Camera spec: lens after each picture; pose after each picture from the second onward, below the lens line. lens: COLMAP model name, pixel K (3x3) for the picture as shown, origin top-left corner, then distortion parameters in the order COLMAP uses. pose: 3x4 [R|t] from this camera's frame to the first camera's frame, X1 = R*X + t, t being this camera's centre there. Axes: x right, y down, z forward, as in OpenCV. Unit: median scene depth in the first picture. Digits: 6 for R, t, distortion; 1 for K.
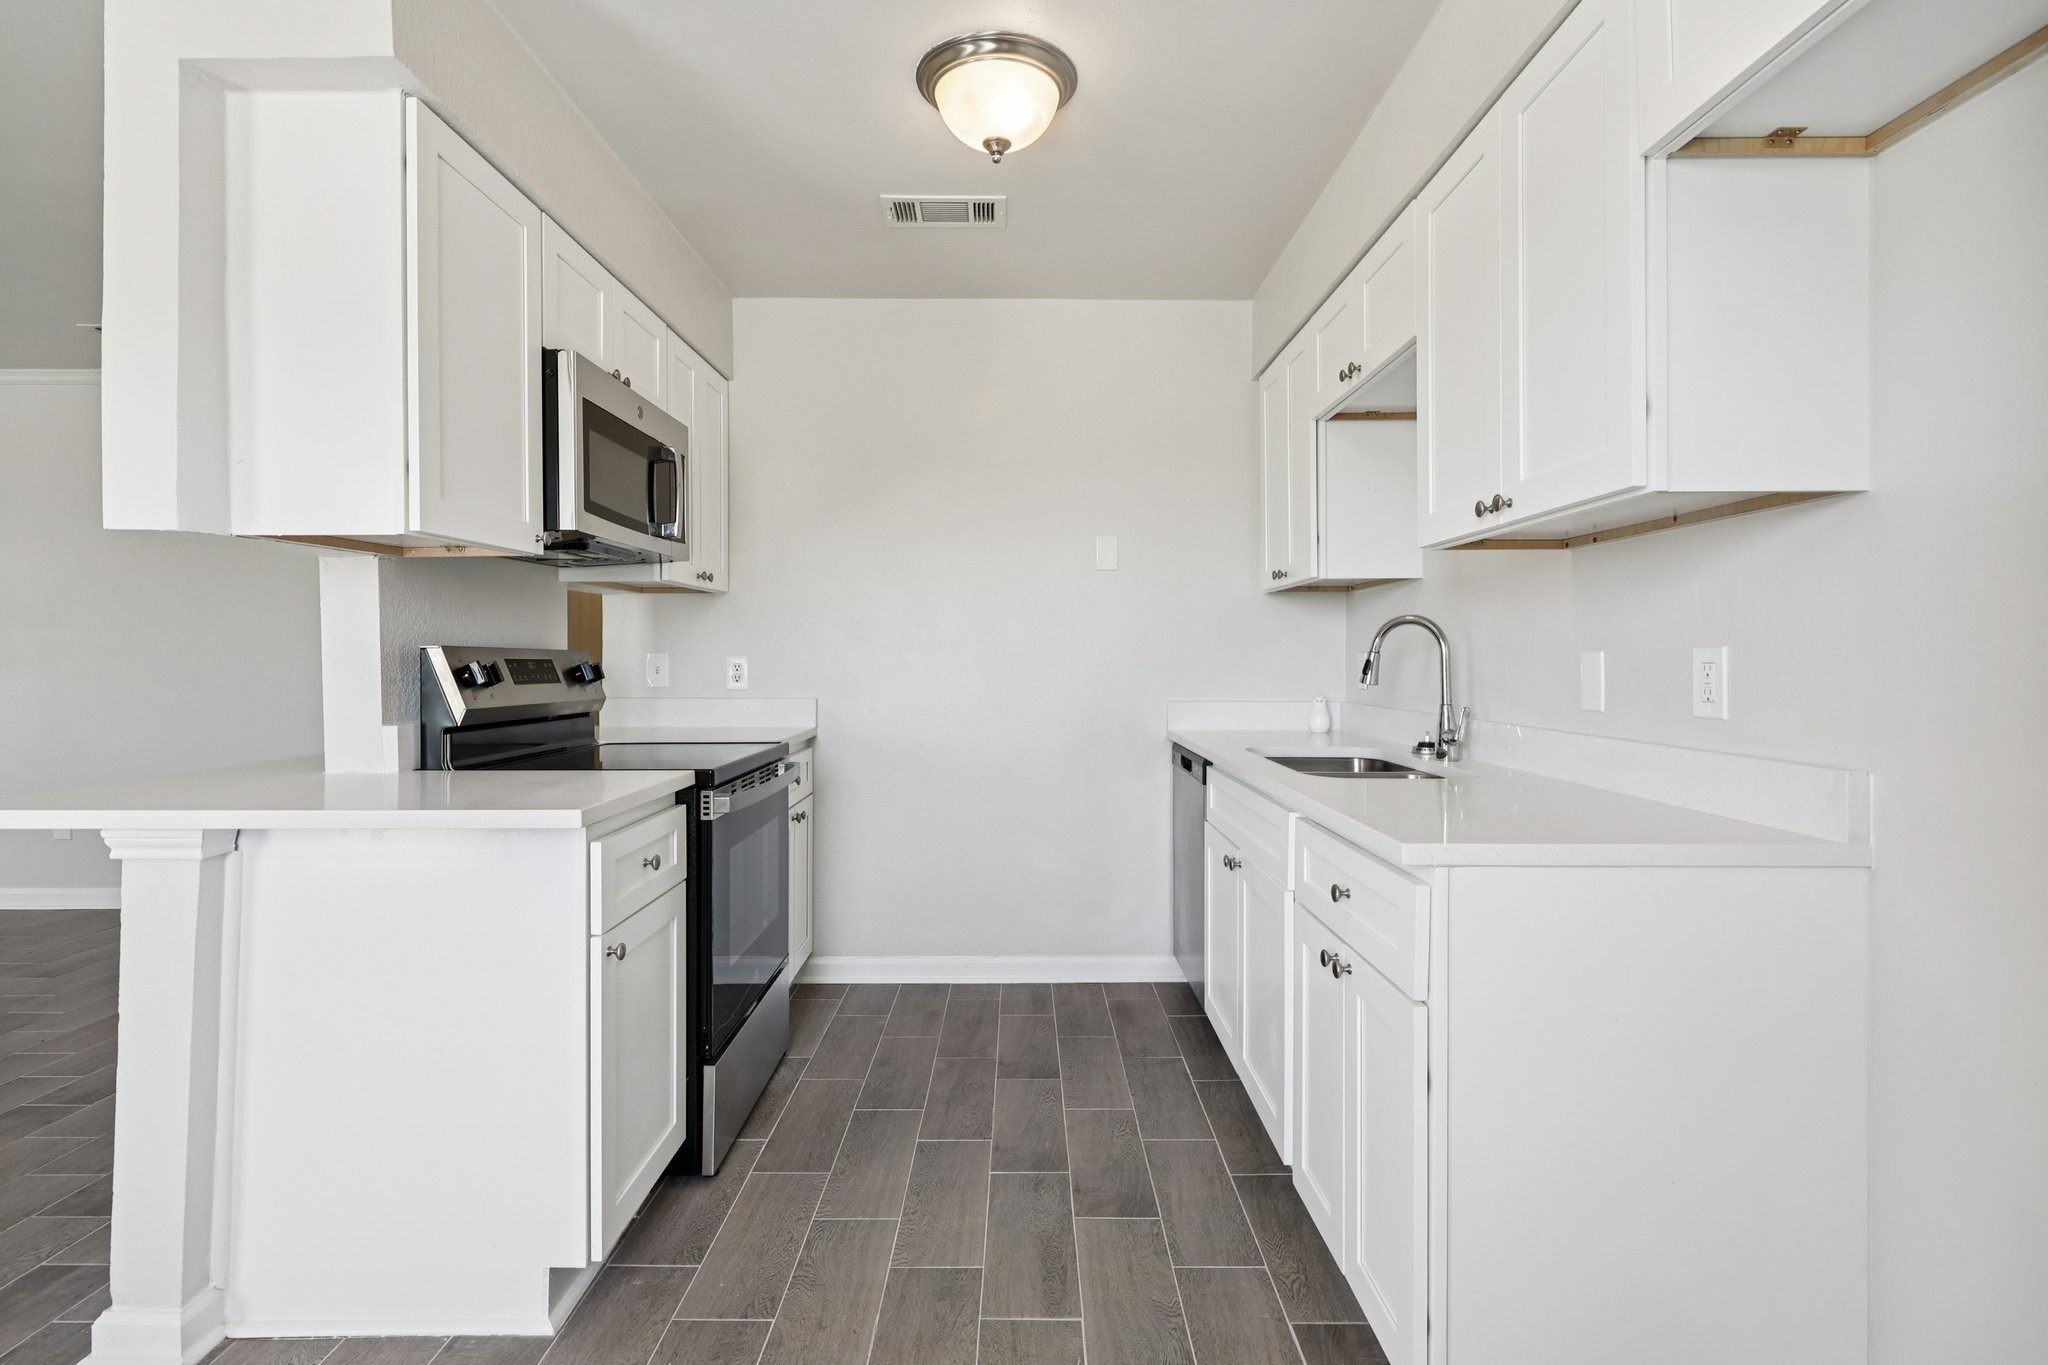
lens RADIAL K [[993.9, 0, 1020.4], [0, 993.9, 672.2], [0, 0, 1]] dist [-0.000660, 0.001469]
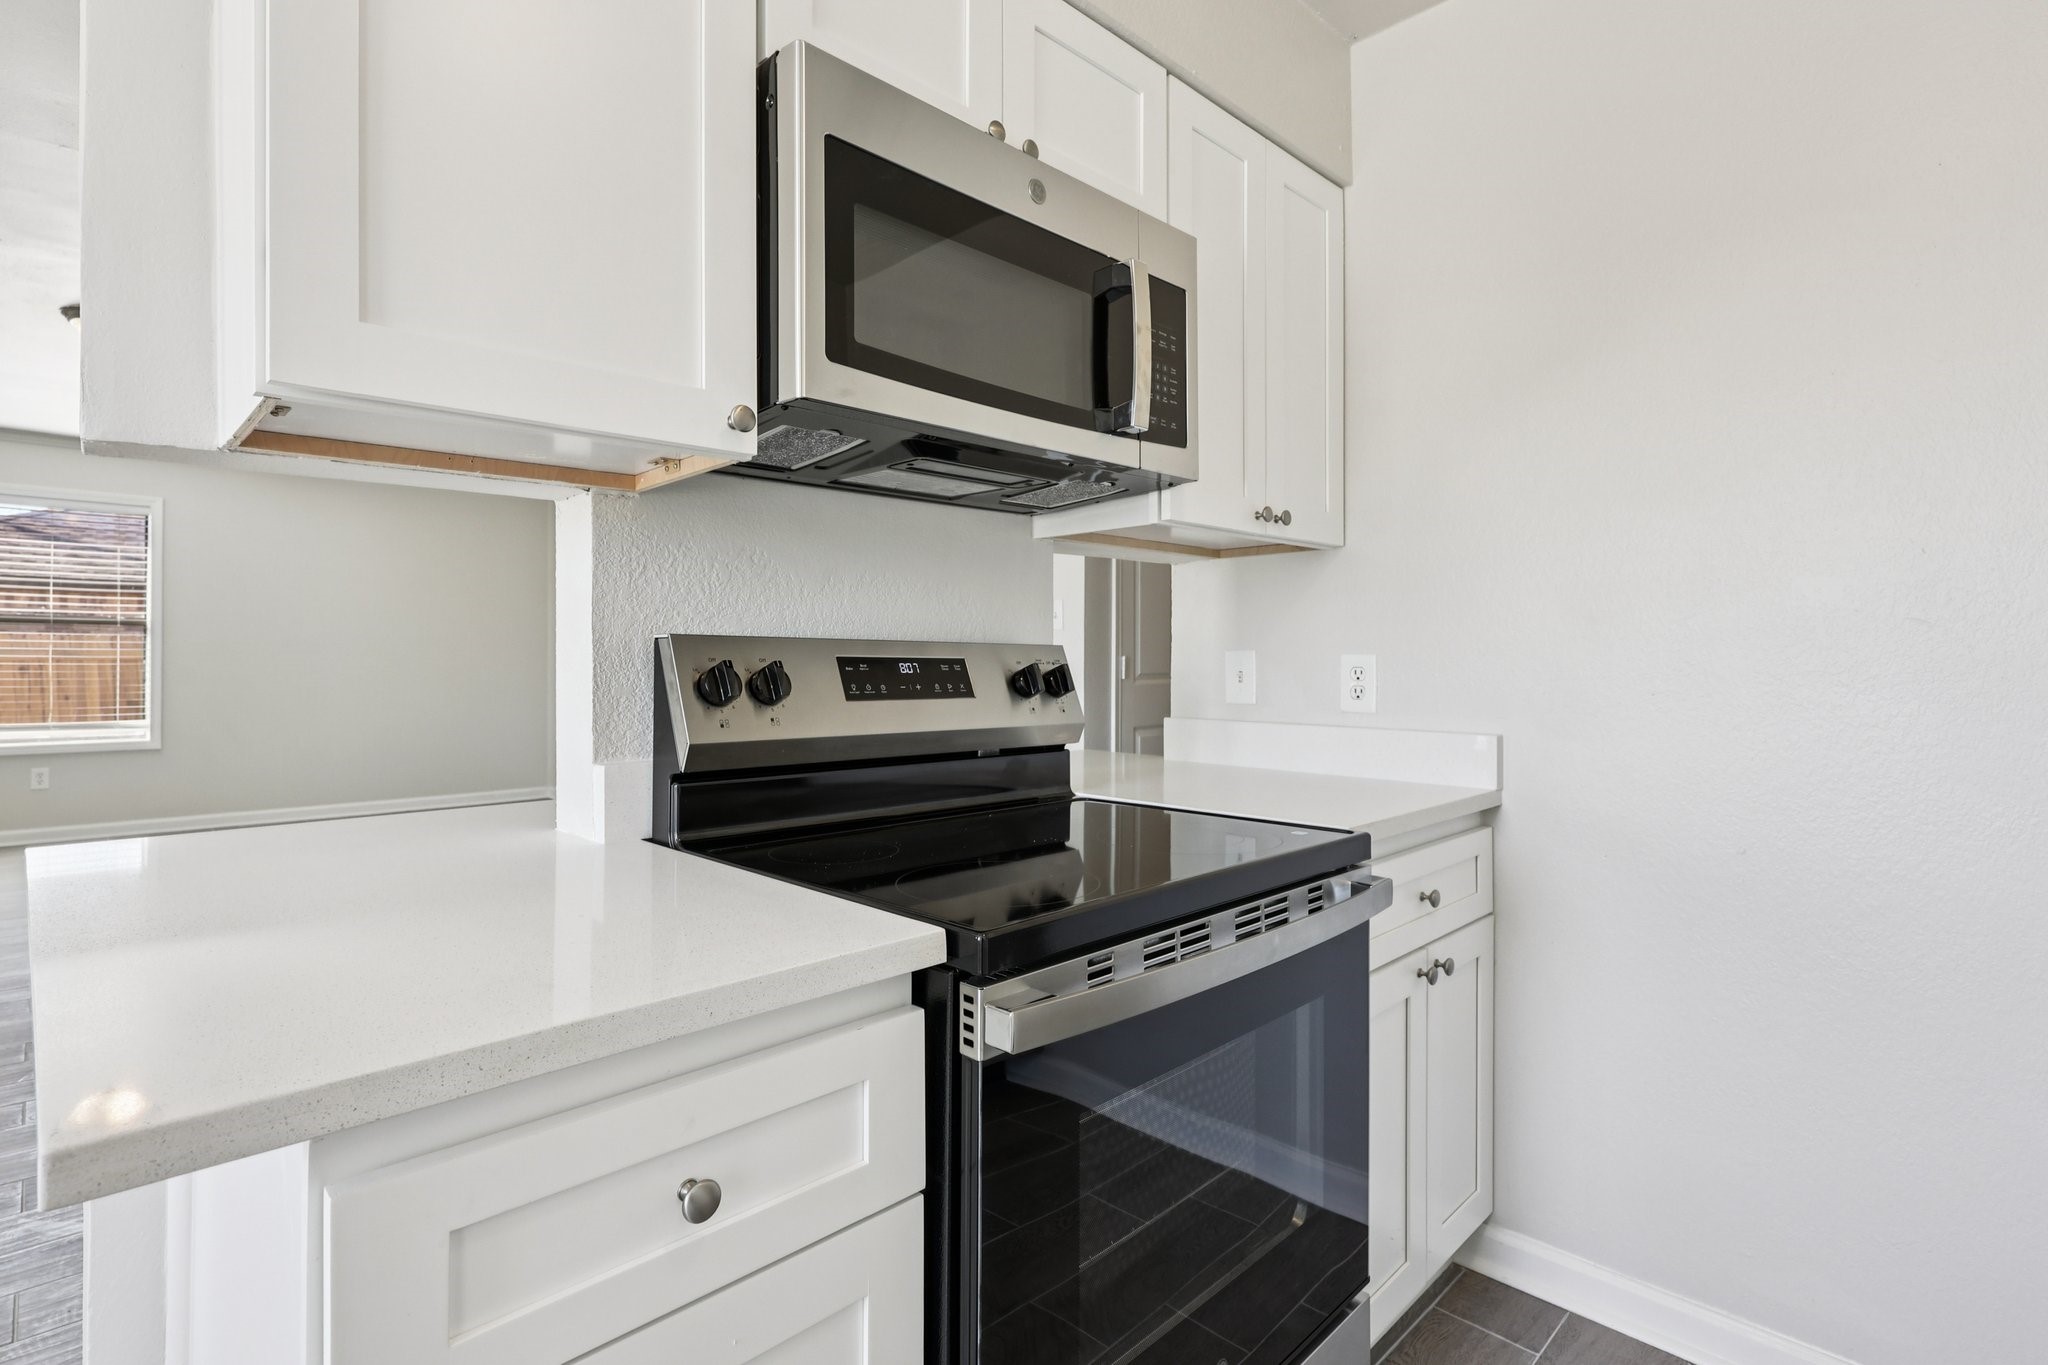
lens RADIAL K [[993.9, 0, 1045.0], [0, 993.9, 654.0], [0, 0, 1]] dist [-0.000660, 0.001469]
pose [[0.712315, -0.002987, -0.701854, -0.008600], [-0.011561, 0.999805, -0.015988, -0.006156], [0.701765, 0.019502, 0.712142, 0.553163]]
